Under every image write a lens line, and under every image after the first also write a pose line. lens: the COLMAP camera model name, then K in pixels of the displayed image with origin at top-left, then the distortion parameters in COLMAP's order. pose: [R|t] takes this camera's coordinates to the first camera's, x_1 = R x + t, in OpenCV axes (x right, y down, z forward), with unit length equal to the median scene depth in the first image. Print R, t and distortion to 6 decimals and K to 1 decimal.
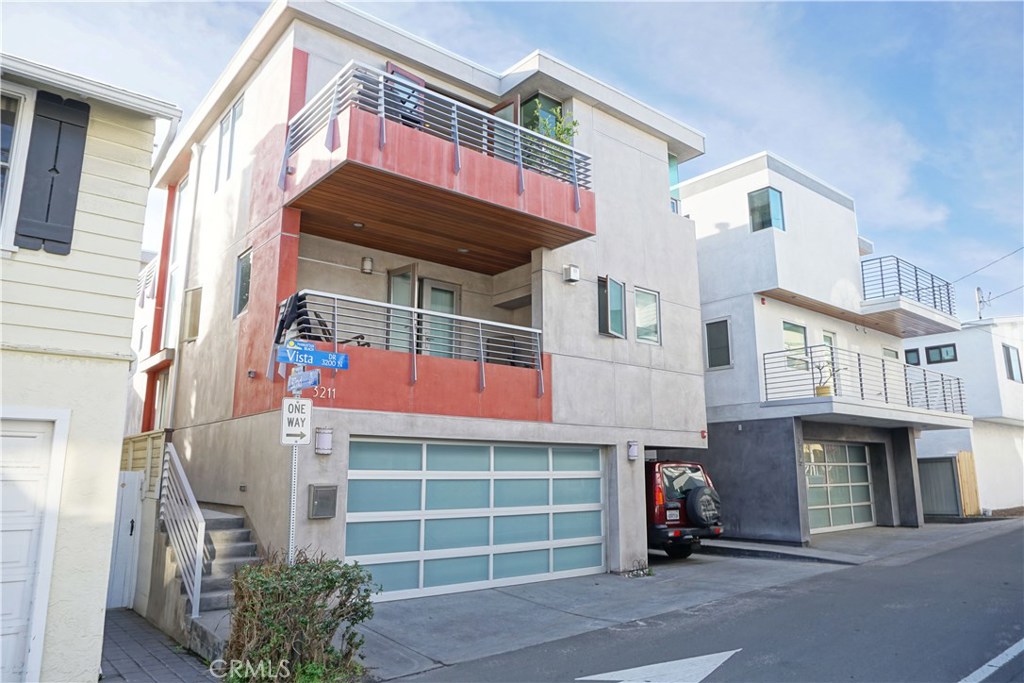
lens RADIAL K [[683.0, 0, 512.0], [0, 683.0, 335.0], [0, 0, 1]] dist [-0.051914, 0.032102]
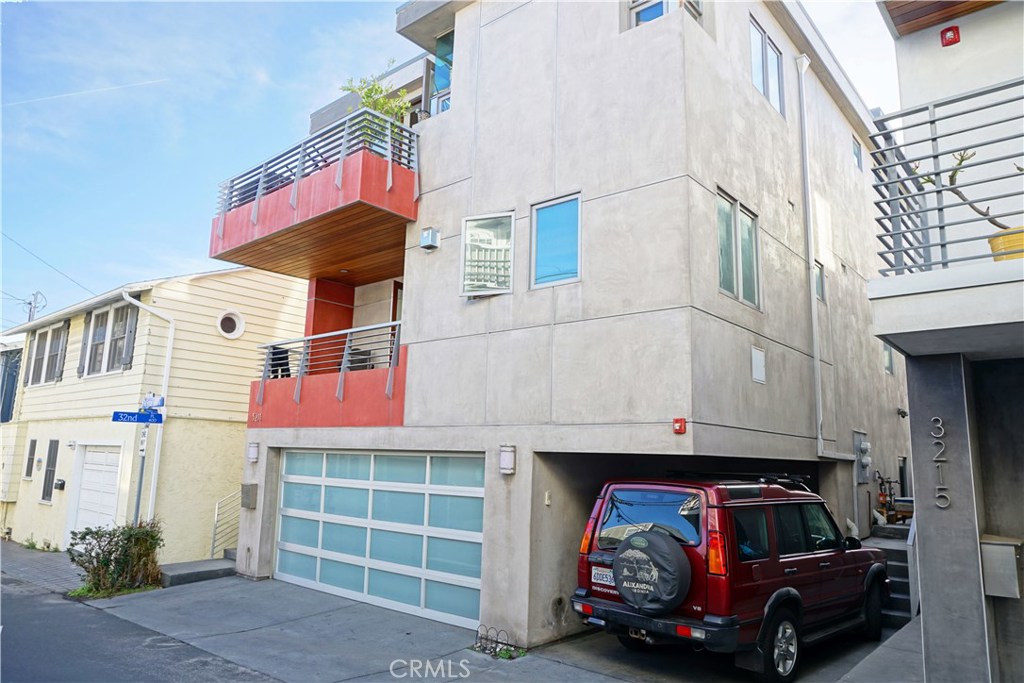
lens RADIAL K [[683.0, 0, 510.7], [0, 683.0, 343.1], [0, 0, 1]] dist [-0.051914, 0.032102]
pose [[0.166086, -0.168853, -0.971547, 0.893071], [0.163723, 0.976278, -0.141687, 0.164843], [0.972425, -0.135532, 0.189792, 0.957438]]
